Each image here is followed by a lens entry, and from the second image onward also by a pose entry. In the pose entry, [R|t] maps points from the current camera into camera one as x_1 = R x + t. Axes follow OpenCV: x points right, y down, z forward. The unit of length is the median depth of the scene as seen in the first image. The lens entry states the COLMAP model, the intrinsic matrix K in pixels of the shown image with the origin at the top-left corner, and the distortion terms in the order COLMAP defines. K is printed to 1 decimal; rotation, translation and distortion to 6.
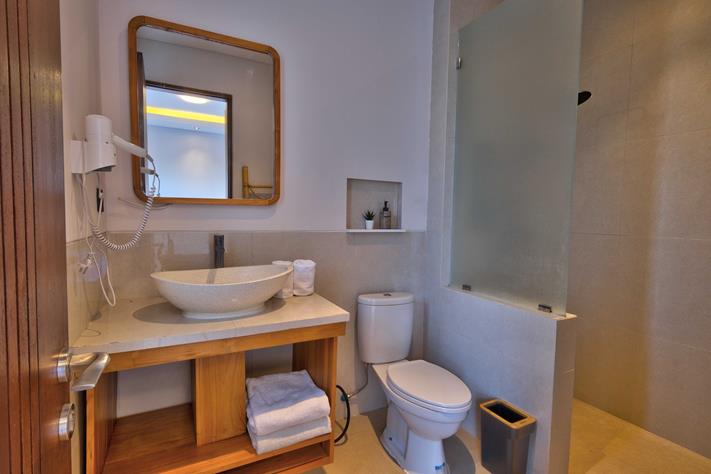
lens RADIAL K [[347.6, 0, 355.5], [0, 347.6, 237.0], [0, 0, 1]] dist [0.006286, 0.000006]
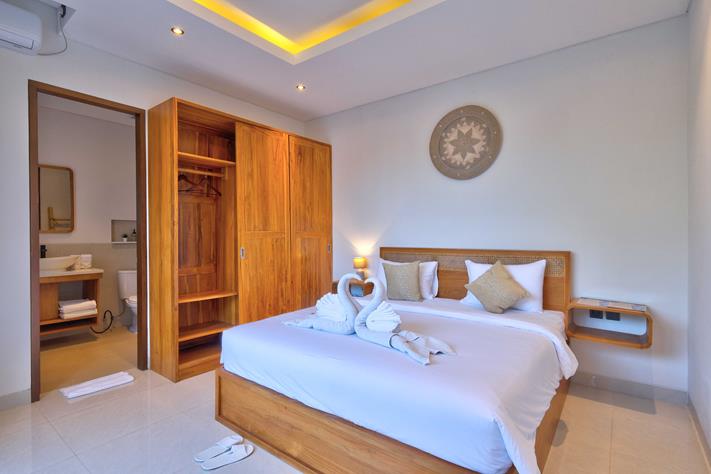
lens RADIAL K [[347.6, 0, 355.5], [0, 347.6, 237.0], [0, 0, 1]] dist [0.006286, 0.000006]
pose [[0.904914, -0.025033, 0.424857, 0.455435], [0.047124, 0.998024, -0.041565, 0.117072], [-0.422977, 0.057634, 0.904306, -1.765282]]
